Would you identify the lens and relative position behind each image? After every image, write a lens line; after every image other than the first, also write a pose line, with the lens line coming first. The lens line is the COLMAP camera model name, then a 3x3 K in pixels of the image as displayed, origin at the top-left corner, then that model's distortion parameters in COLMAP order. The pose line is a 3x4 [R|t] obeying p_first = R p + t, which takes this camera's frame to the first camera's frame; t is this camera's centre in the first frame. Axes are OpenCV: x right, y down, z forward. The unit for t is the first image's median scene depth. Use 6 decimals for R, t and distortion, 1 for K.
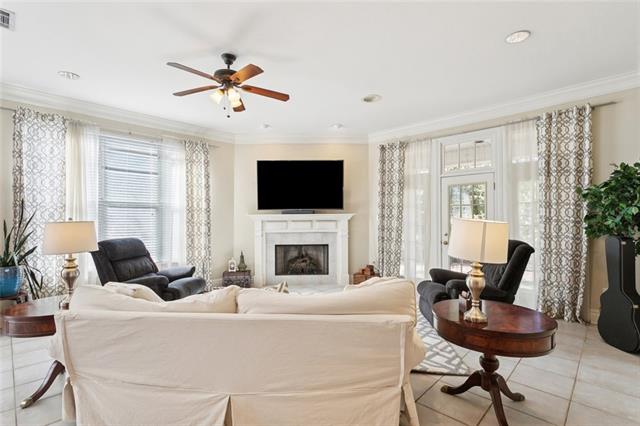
lens RADIAL K [[306.0, 0, 321.1], [0, 306.0, 218.9], [0, 0, 1]] dist [0.001782, -0.000991]
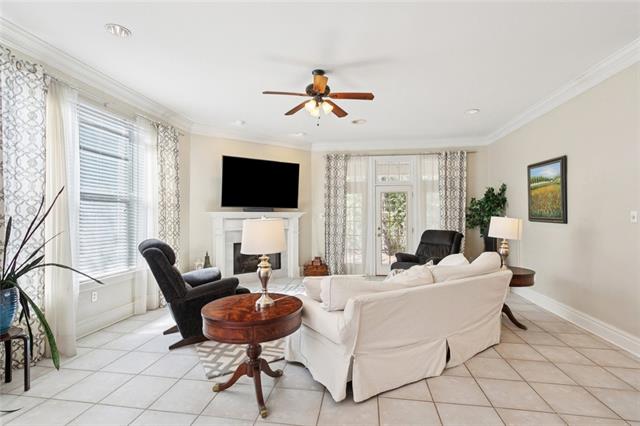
lens RADIAL K [[306.0, 0, 322.6], [0, 306.0, 213.2], [0, 0, 1]] dist [0.001782, -0.000991]
pose [[0.815685, 0.010056, 0.578409, -0.564322], [-0.003191, 0.999912, -0.012883, 0.001005], [-0.578488, 0.008663, 0.815645, 0.051015]]
